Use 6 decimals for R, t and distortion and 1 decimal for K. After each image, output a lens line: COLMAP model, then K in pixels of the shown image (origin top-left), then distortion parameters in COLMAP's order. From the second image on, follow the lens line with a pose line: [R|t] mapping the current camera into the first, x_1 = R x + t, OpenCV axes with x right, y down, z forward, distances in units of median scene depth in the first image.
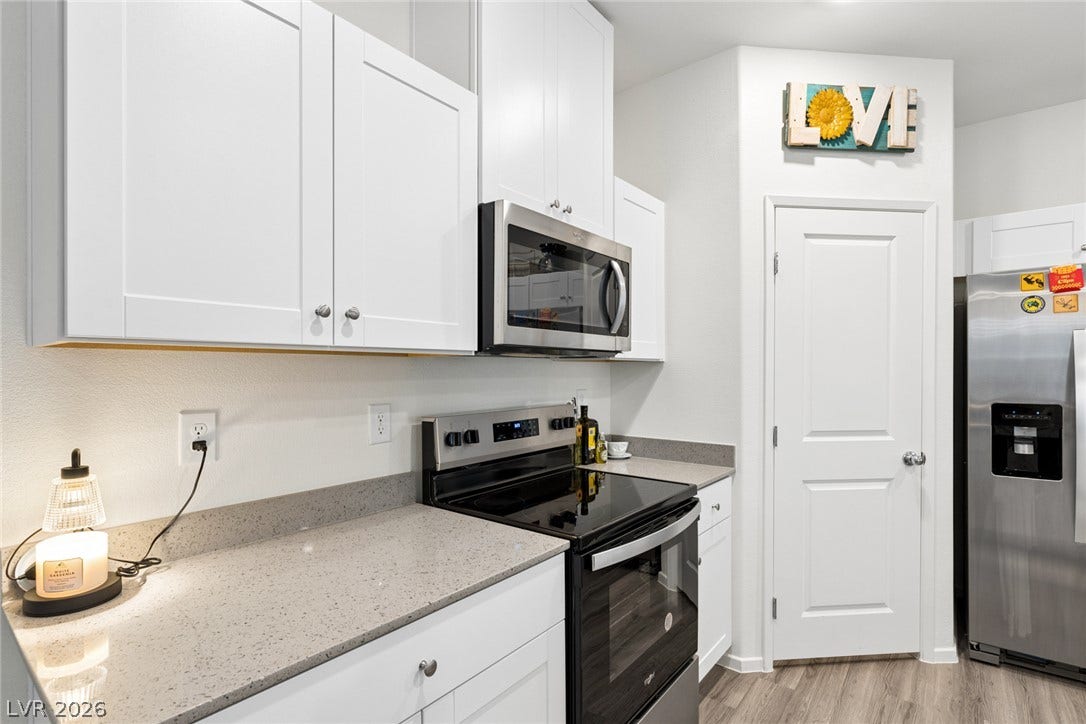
lens RADIAL K [[514.8, 0, 544.1], [0, 514.8, 374.6], [0, 0, 1]] dist [-0.000250, -0.002119]
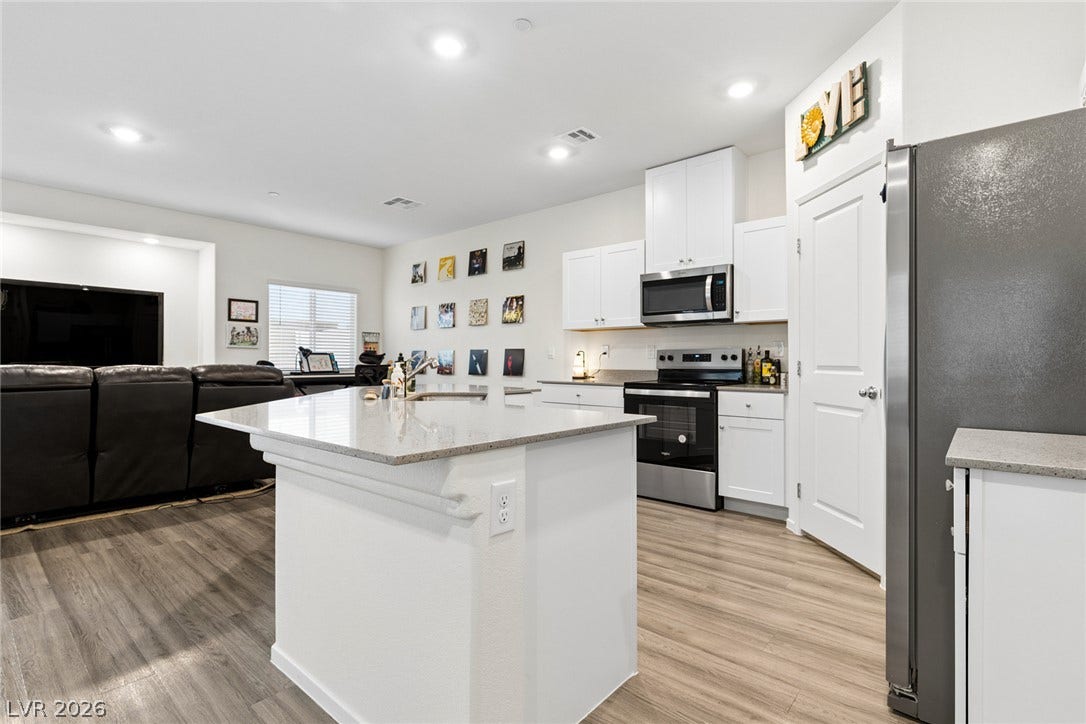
lens RADIAL K [[514.8, 0, 542.1], [0, 514.8, 355.5], [0, 0, 1]] dist [-0.000250, -0.002119]
pose [[-0.040970, -0.007831, -0.999130, 1.923840], [-0.008769, 0.999934, -0.007478, 0.103696], [0.999122, 0.008455, -0.041036, 0.360789]]
